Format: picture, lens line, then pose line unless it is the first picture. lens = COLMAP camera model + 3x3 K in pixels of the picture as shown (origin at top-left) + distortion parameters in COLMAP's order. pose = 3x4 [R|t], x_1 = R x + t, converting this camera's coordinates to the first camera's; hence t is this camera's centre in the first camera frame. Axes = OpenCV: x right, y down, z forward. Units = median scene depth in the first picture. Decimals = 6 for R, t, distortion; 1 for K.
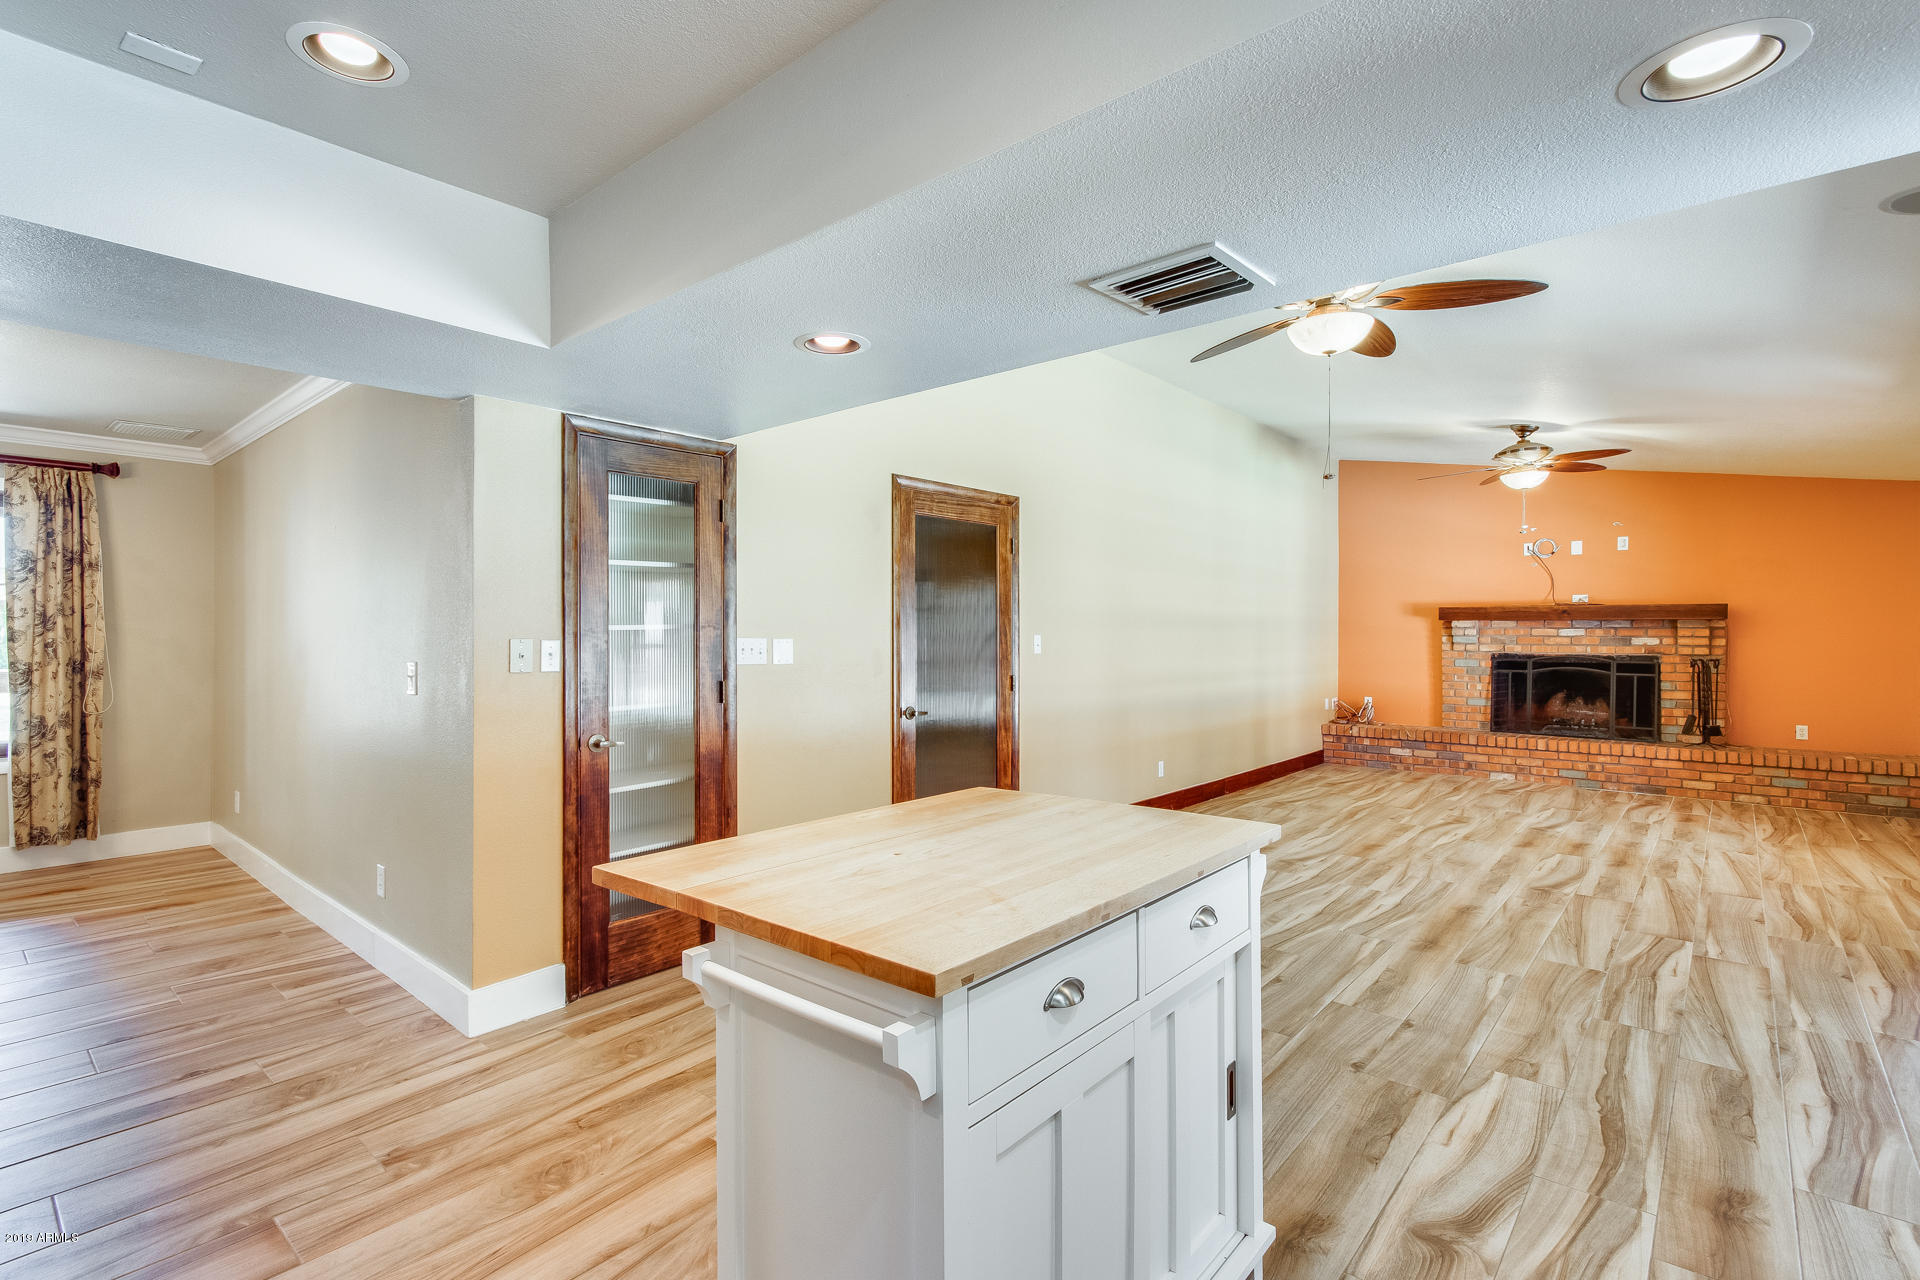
lens RADIAL K [[902.2, 0, 932.8], [0, 902.2, 634.7], [0, 0, 1]] dist [0.003976, -0.001257]
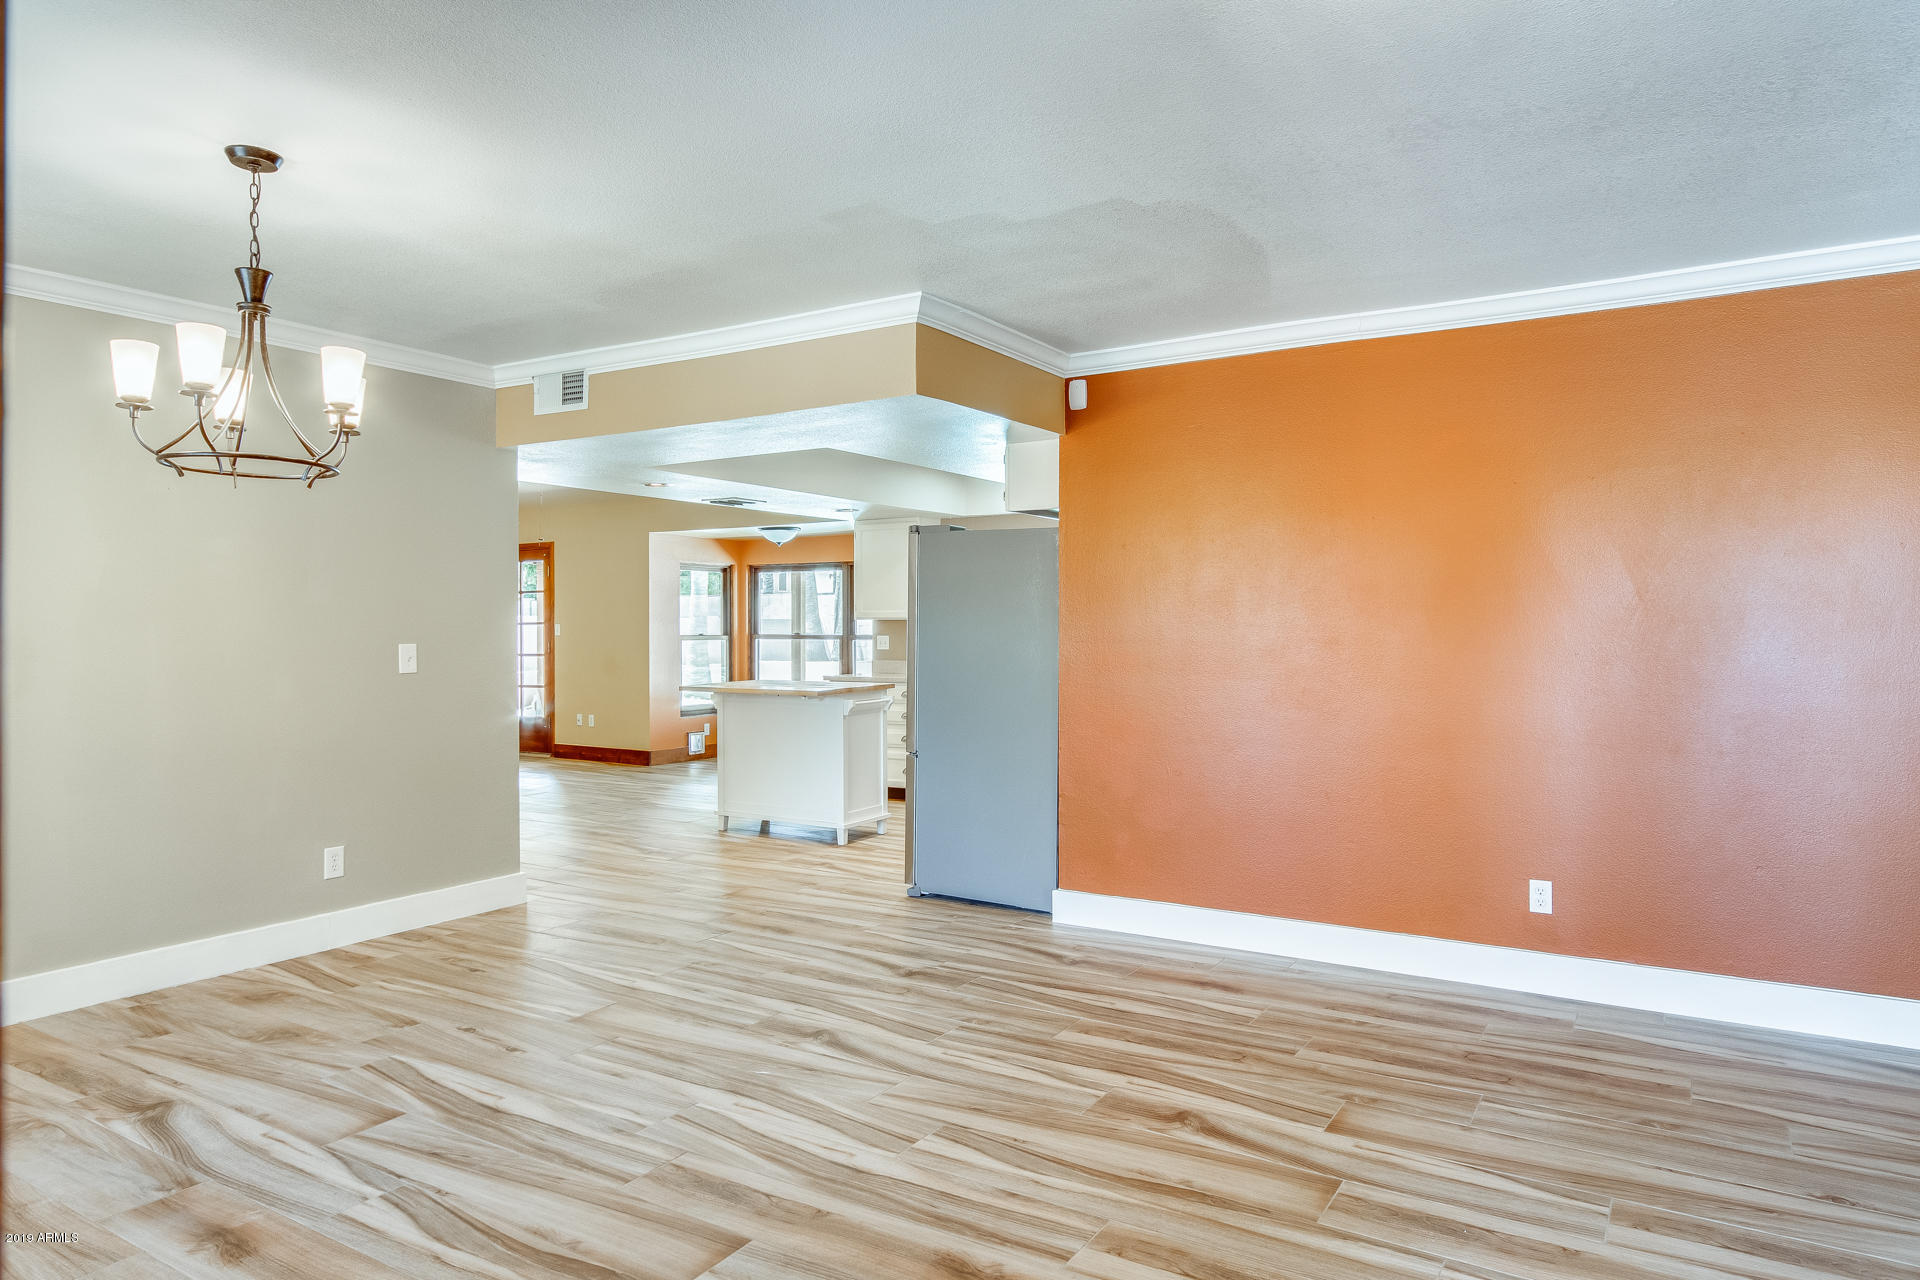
lens RADIAL K [[1189.6, 0, 936.8], [0, 1189.6, 632.8], [0, 0, 1]] dist [0.001997, -0.001730]
pose [[-0.155392, -0.006889, 0.987829, -1.412396], [0.003290, 0.999967, 0.007491, 0.003348], [-0.987847, 0.004414, -0.155364, 0.368620]]
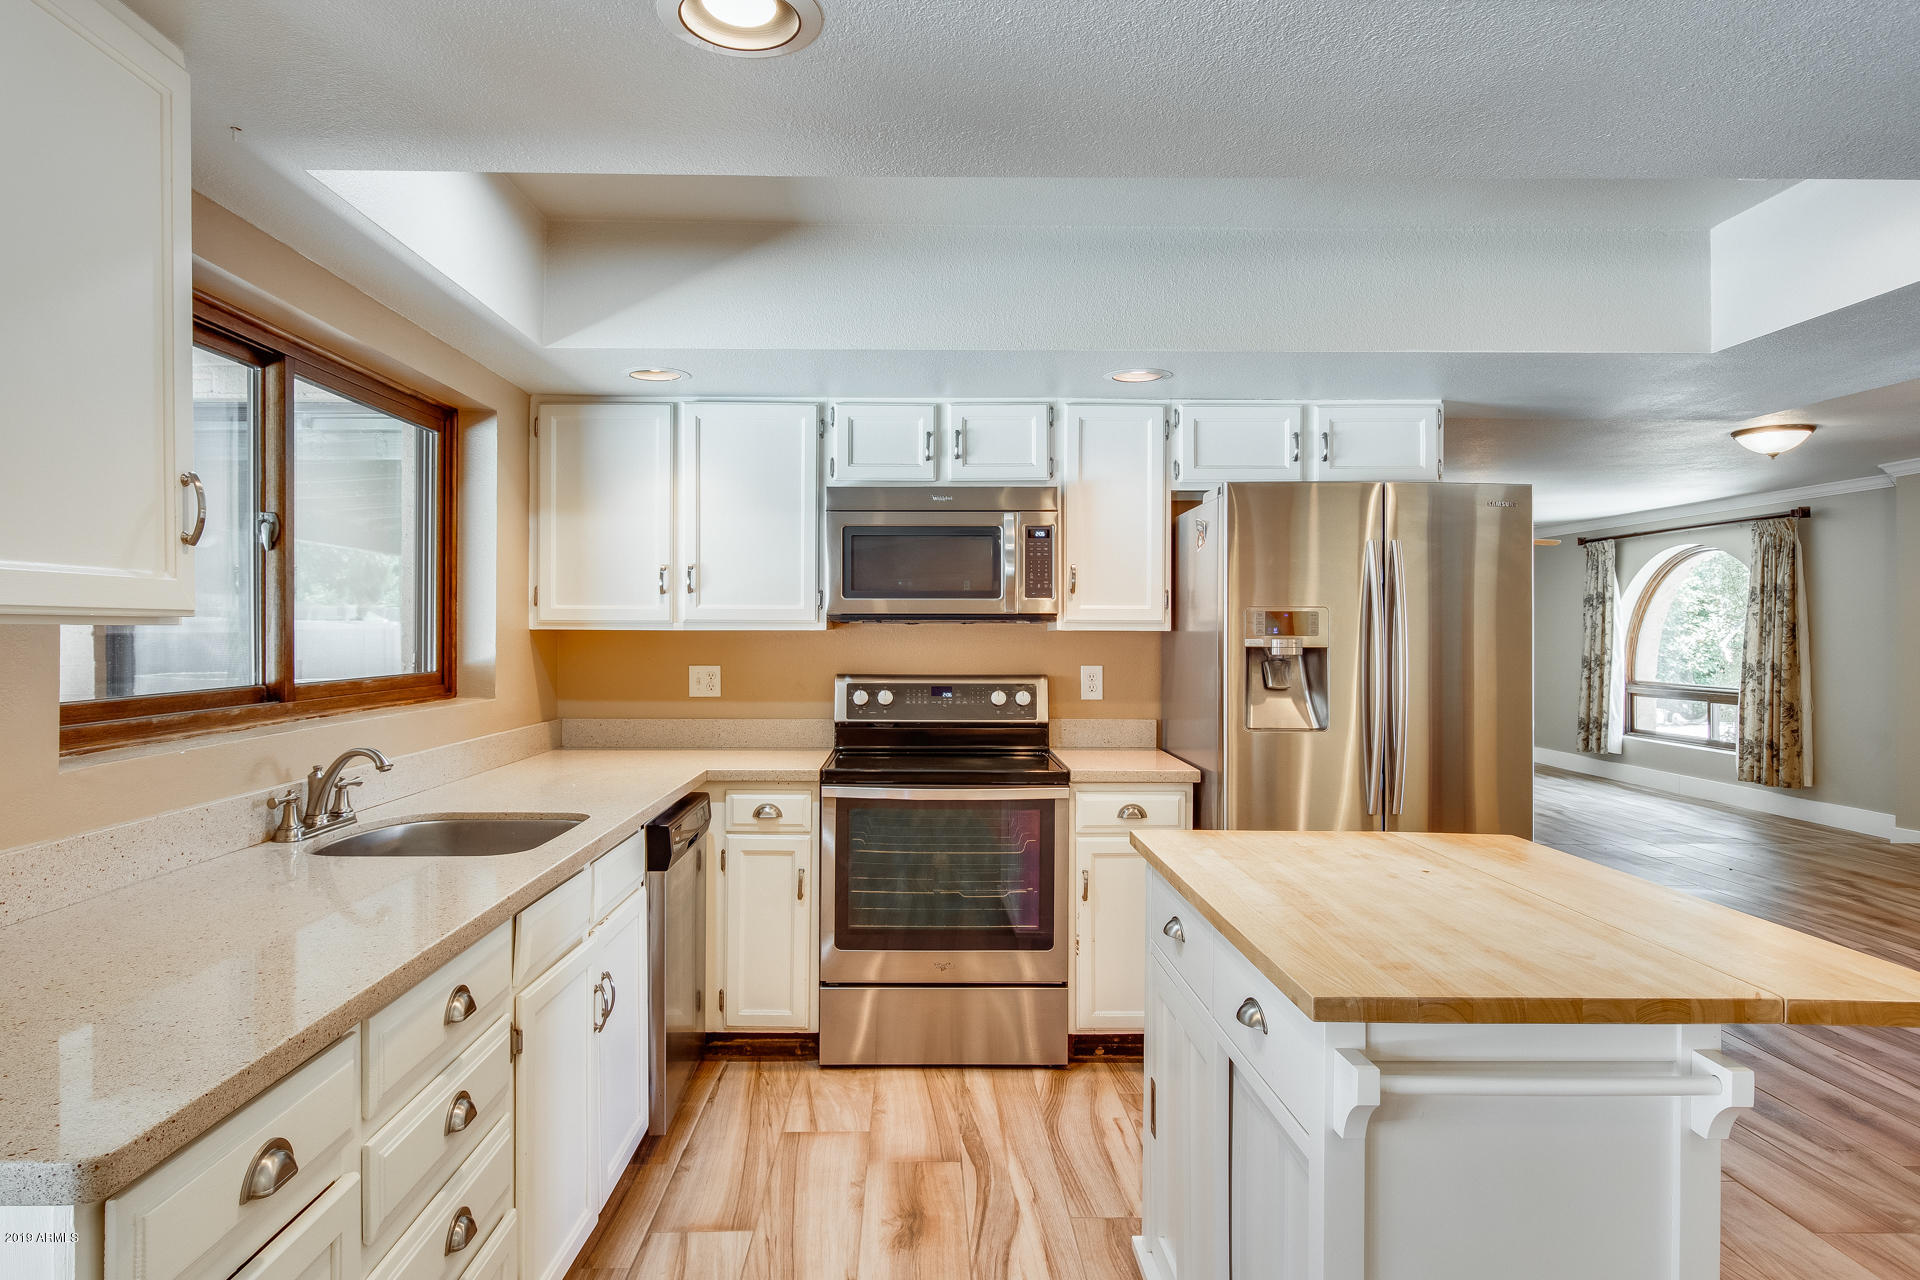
lens RADIAL K [[1158.8, 0, 934.9], [0, 1158.8, 633.4], [0, 0, 1]] dist [0.002120, 0.000434]
pose [[-0.739533, -0.002243, -0.673116, 0.359686], [-0.004941, 0.999986, 0.002095, -0.002444], [0.673102, 0.004875, -0.739534, 0.479751]]
